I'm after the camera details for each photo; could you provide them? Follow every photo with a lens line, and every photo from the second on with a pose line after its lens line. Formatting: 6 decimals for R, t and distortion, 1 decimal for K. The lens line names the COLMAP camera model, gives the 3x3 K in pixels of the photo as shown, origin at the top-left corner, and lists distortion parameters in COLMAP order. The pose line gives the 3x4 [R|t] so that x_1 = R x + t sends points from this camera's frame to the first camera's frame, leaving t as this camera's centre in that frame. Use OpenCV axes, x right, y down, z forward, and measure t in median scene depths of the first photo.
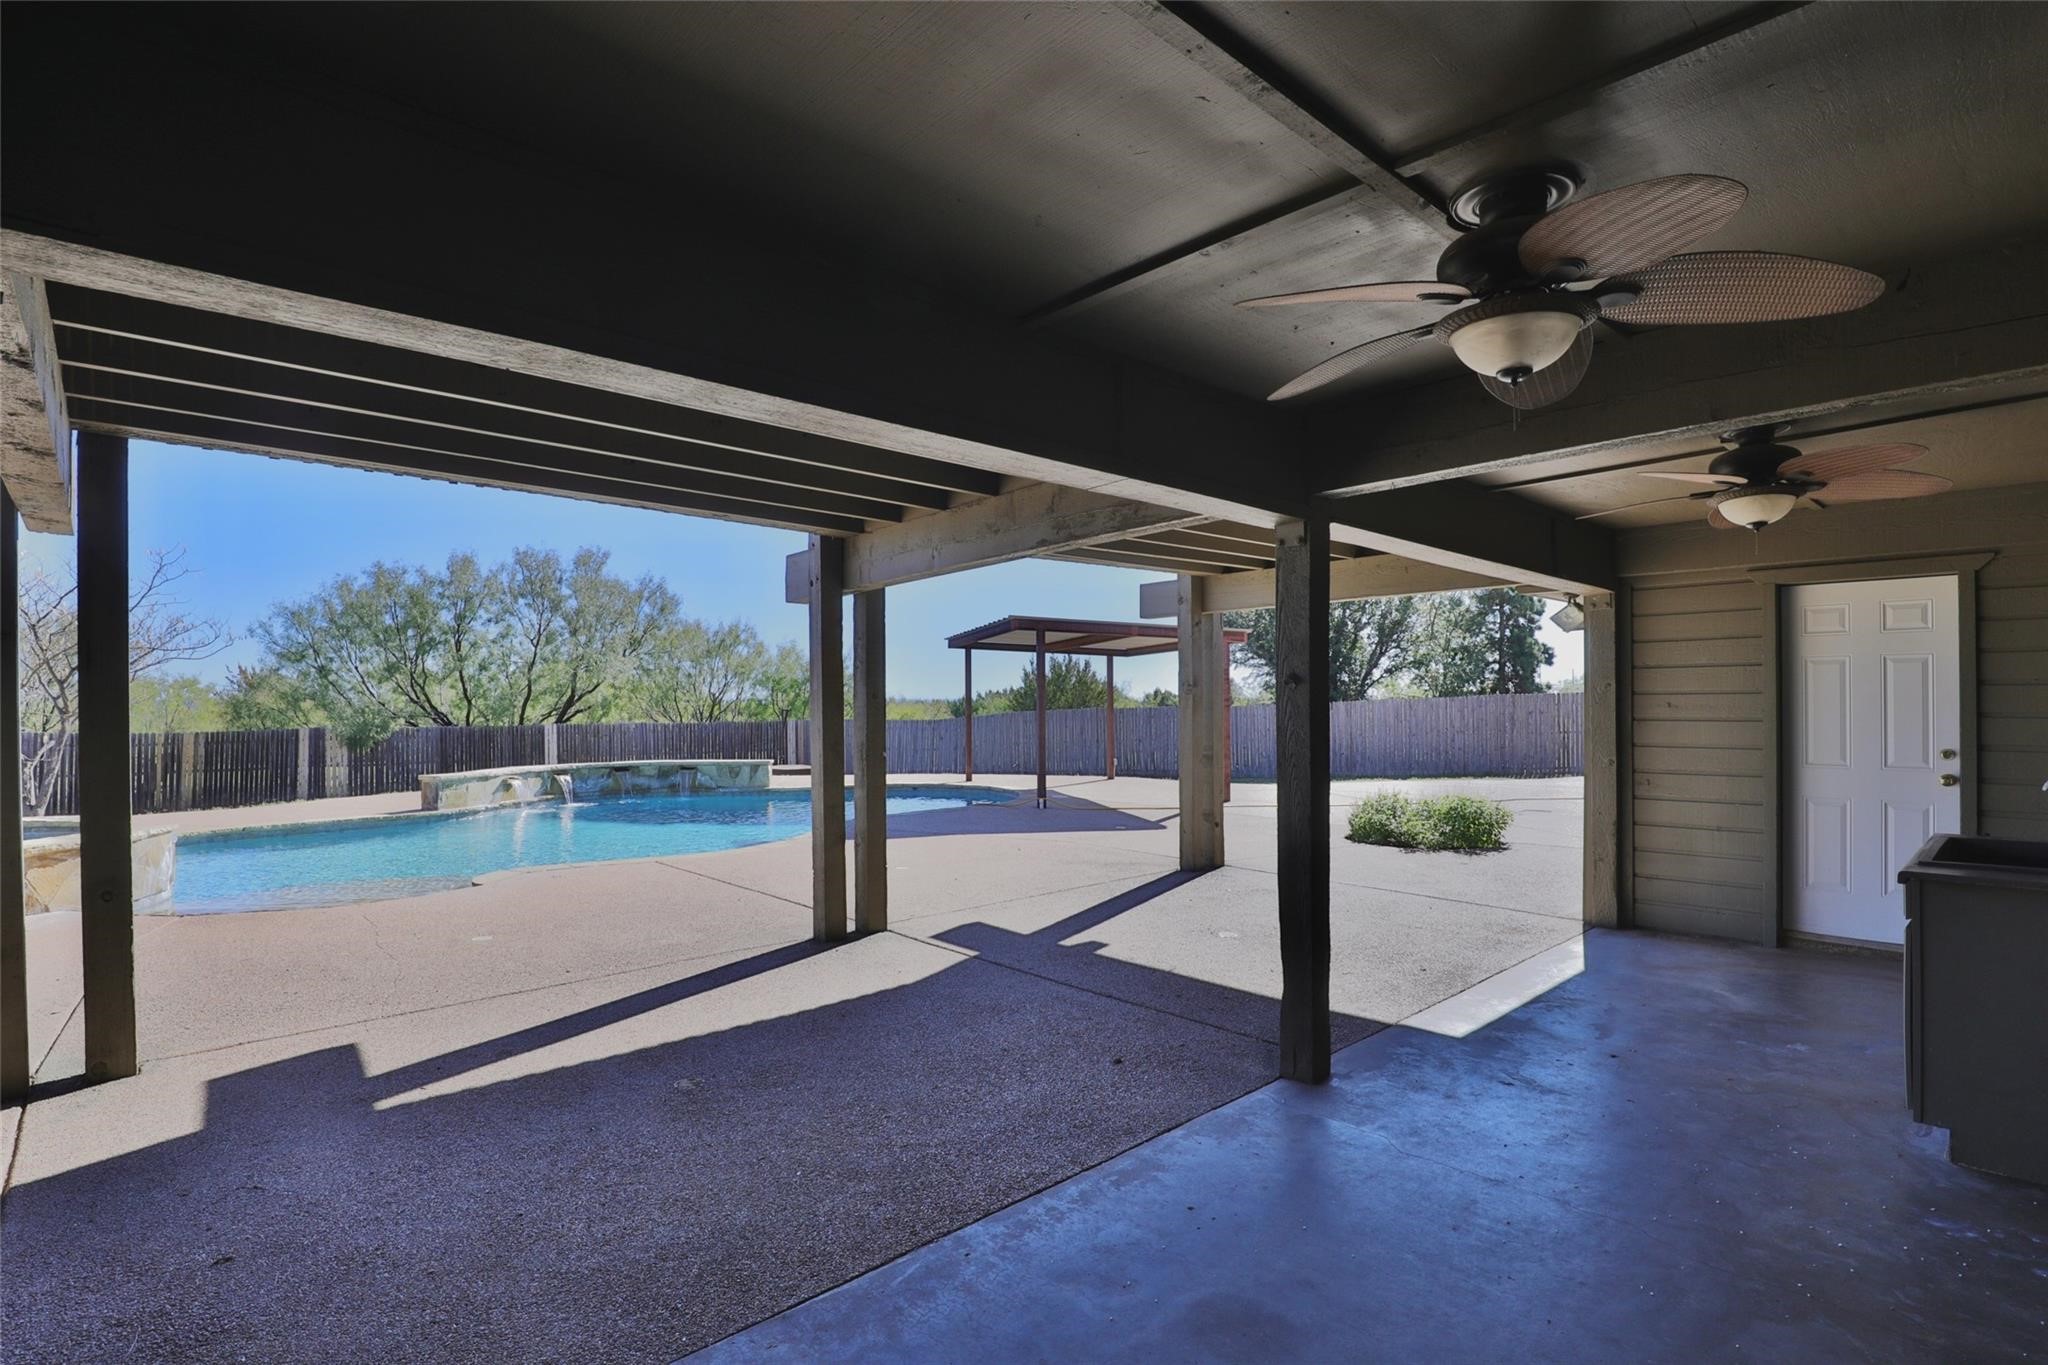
lens RADIAL K [[982.2, 0, 1007.3], [0, 982.2, 687.8], [0, 0, 1]] dist [-0.026331, 0.000501]
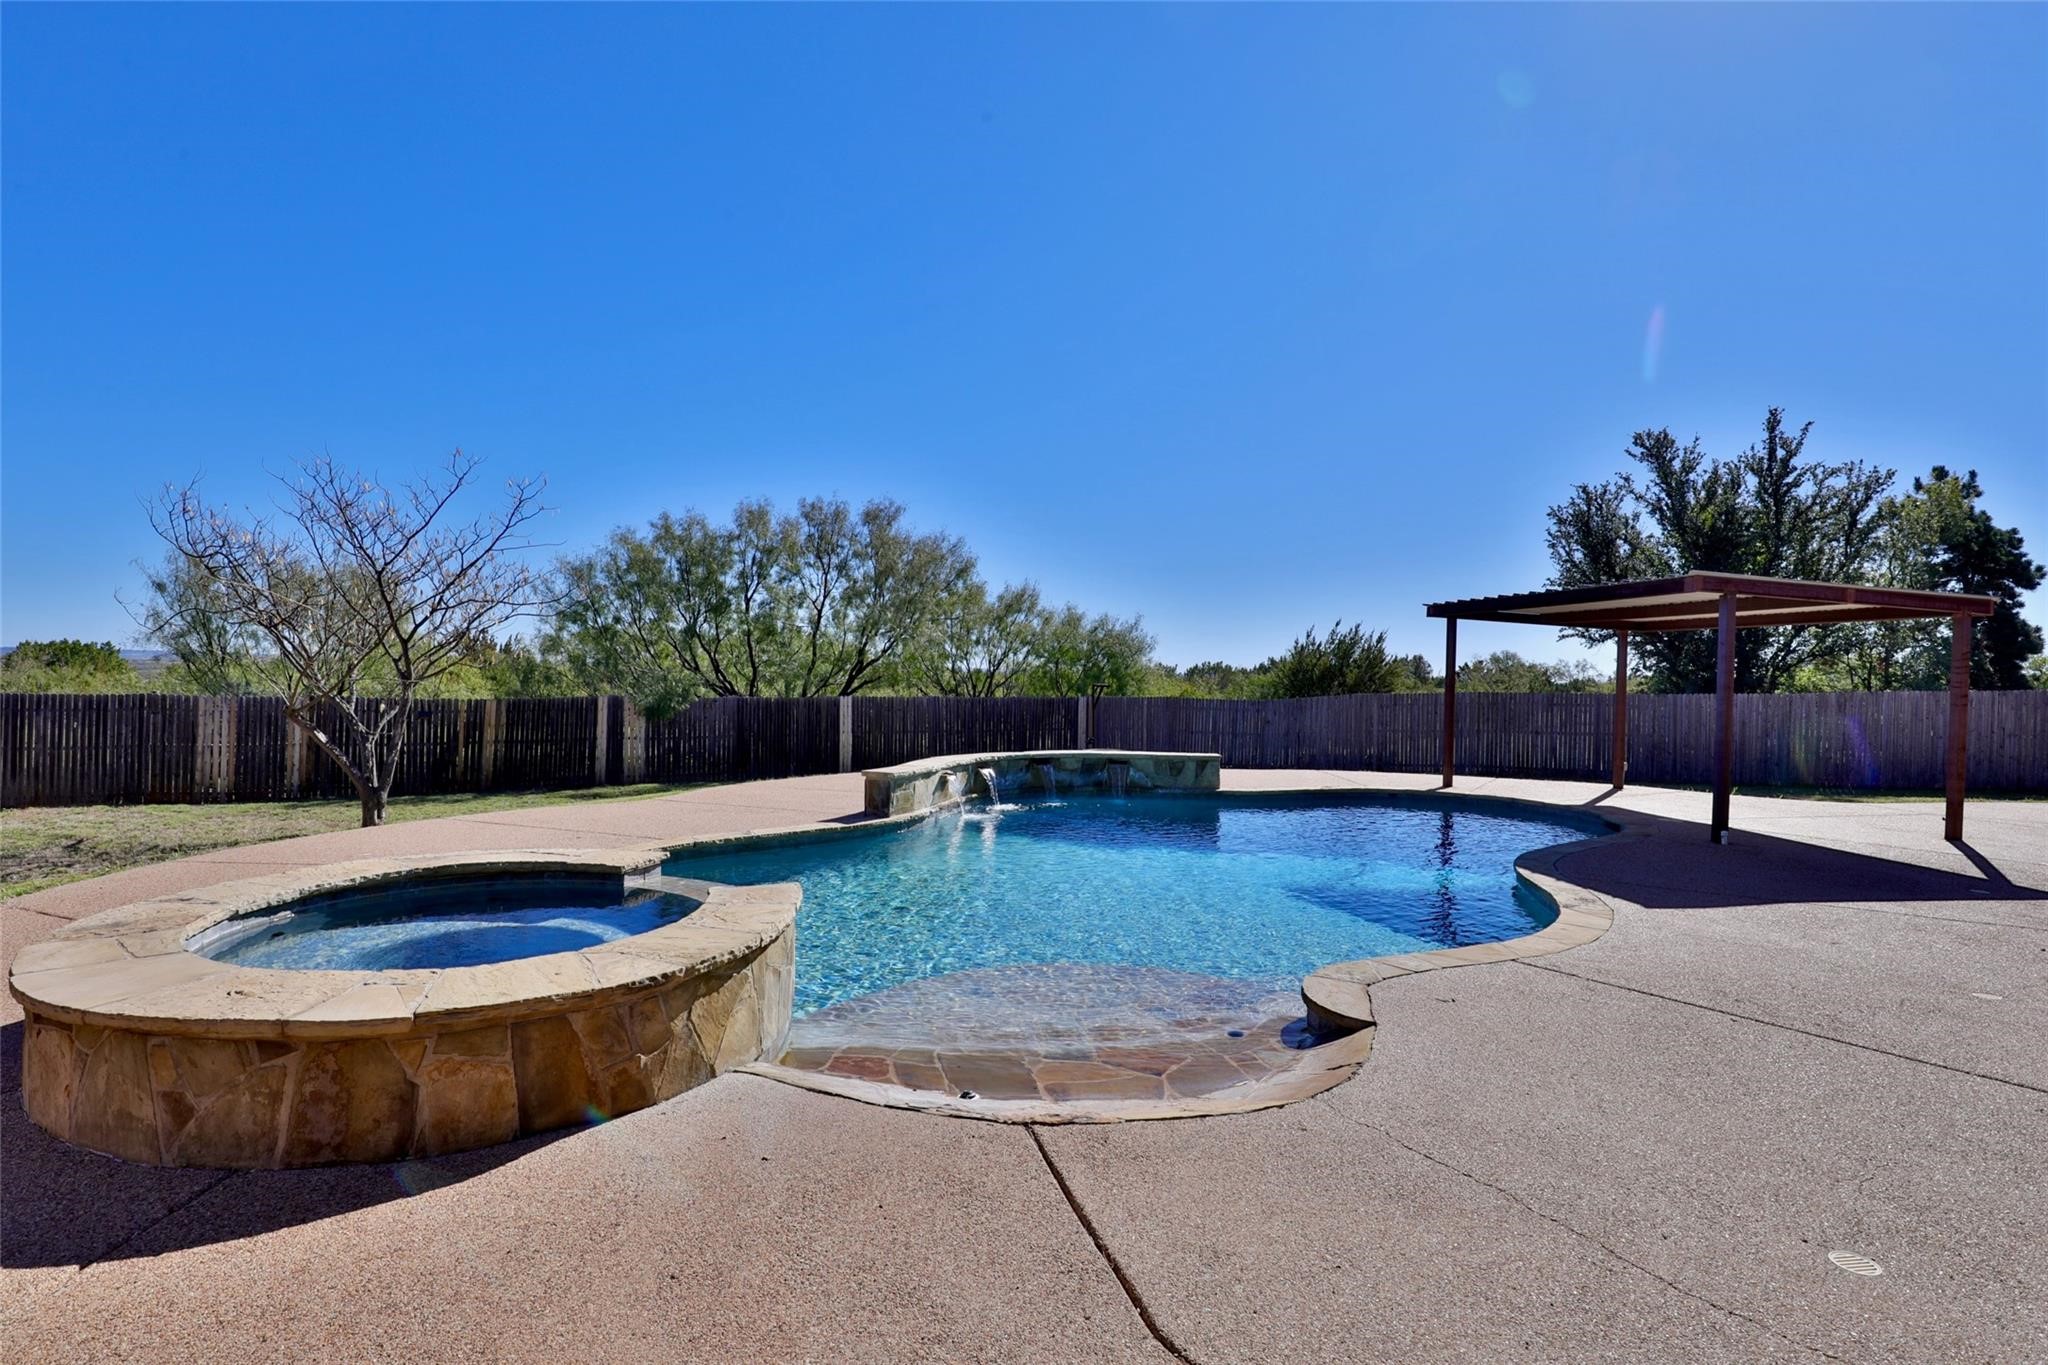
lens RADIAL K [[982.2, 0, 1028.7], [0, 982.2, 679.5], [0, 0, 1]] dist [-0.026331, 0.000501]
pose [[0.992850, 0.022518, -0.117224, -0.305773], [-0.020124, 0.999565, 0.021572, -0.001026], [0.117659, -0.019058, 0.992871, 0.195408]]
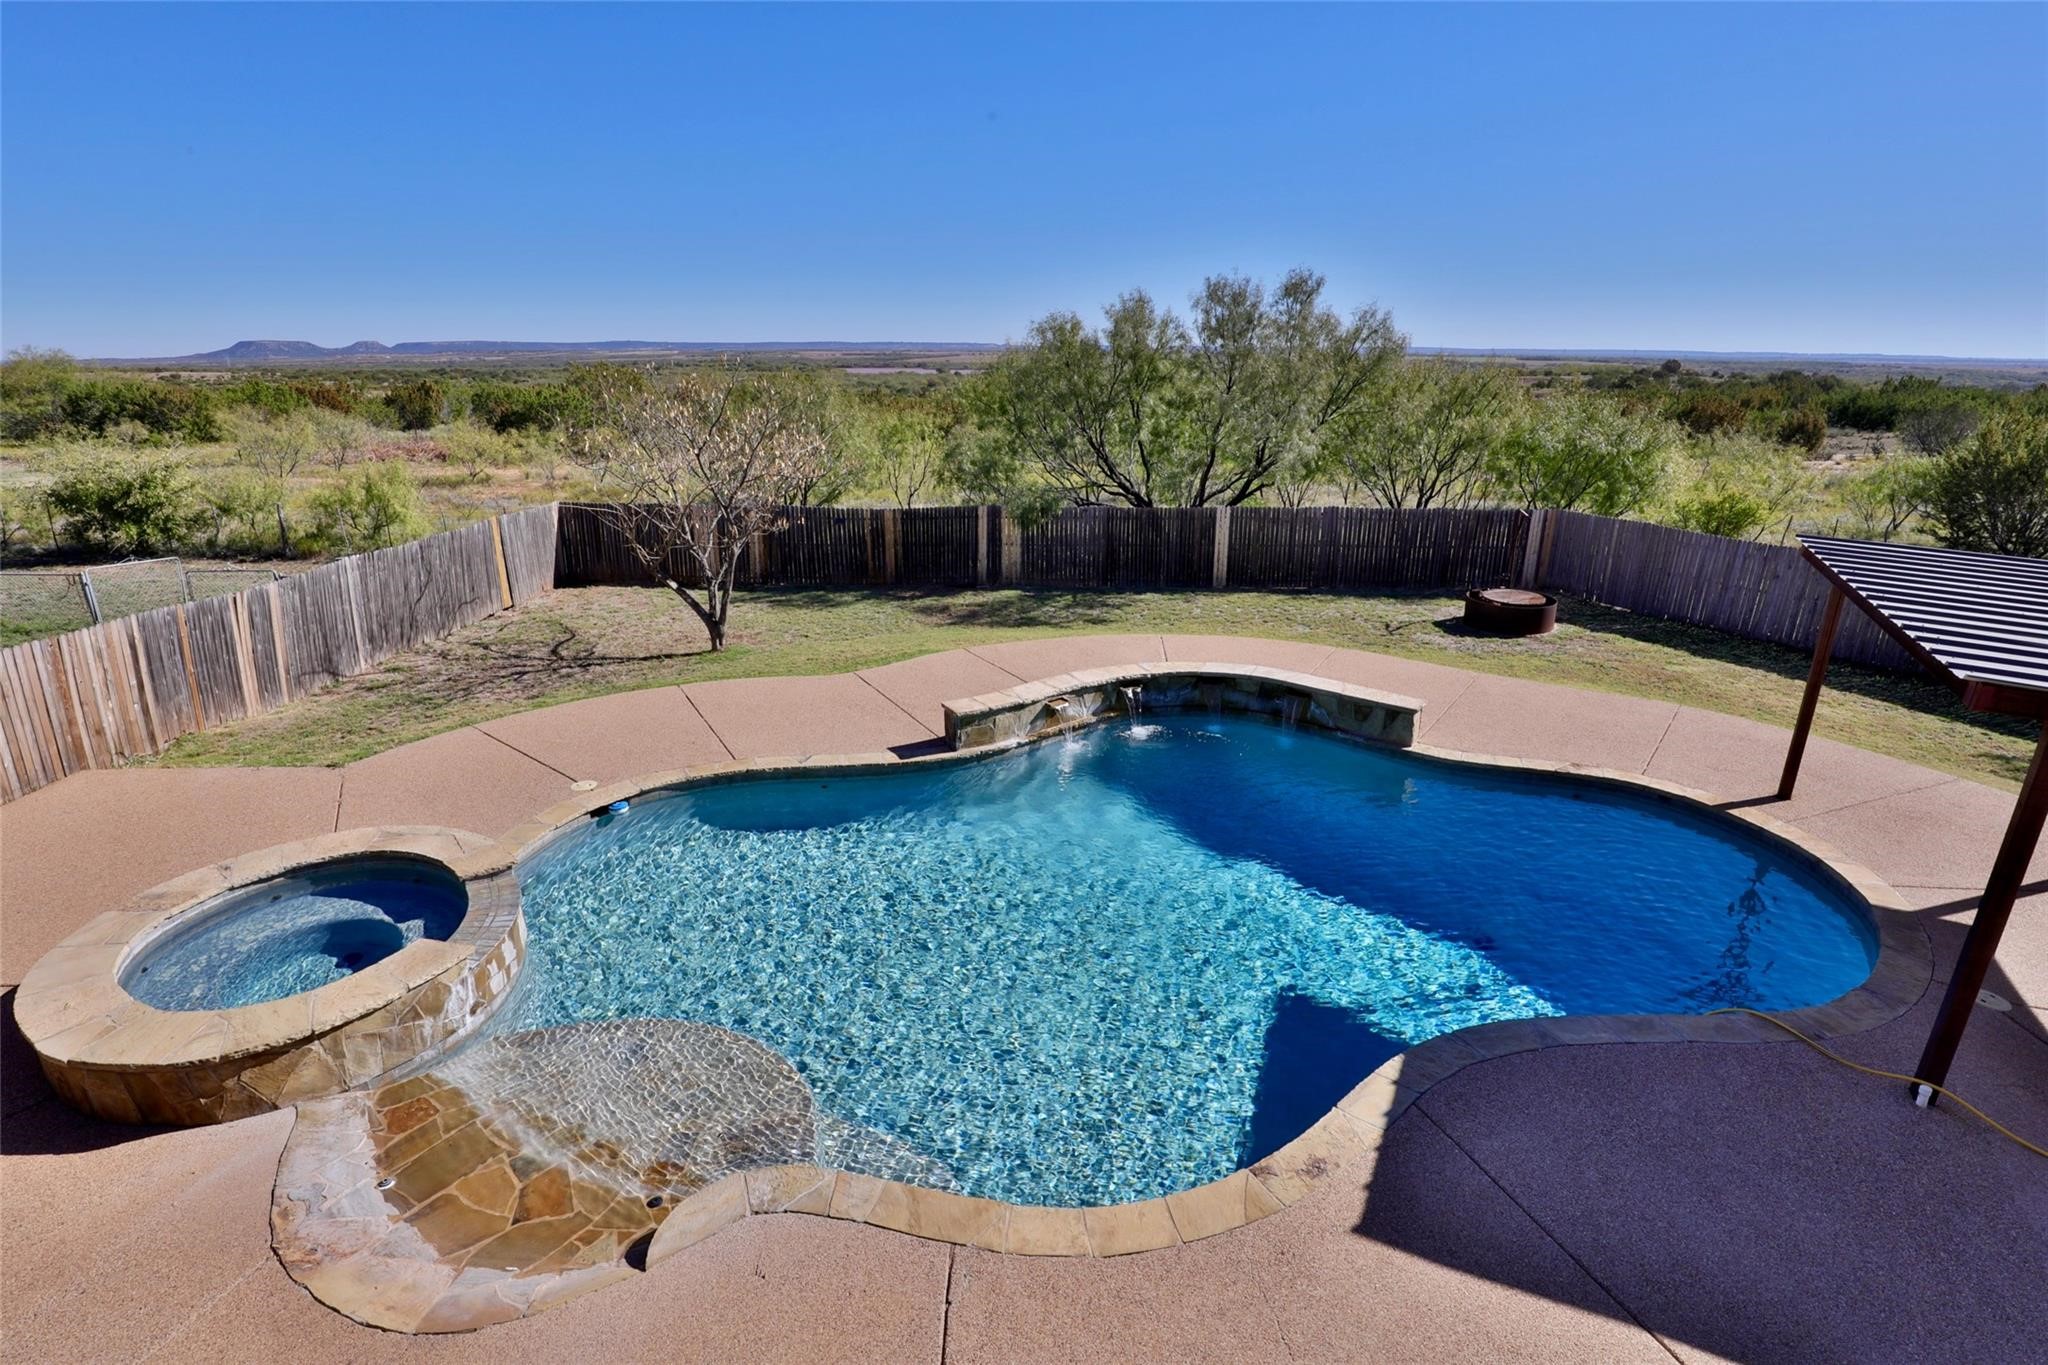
lens RADIAL K [[982.2, 0, 1017.7], [0, 982.2, 697.0], [0, 0, 1]] dist [-0.026331, 0.000501]
pose [[0.739331, 0.229319, -0.633090, -0.030136], [0.001137, 0.939793, 0.341741, -0.155007], [0.673341, -0.253380, 0.694558, 0.375661]]
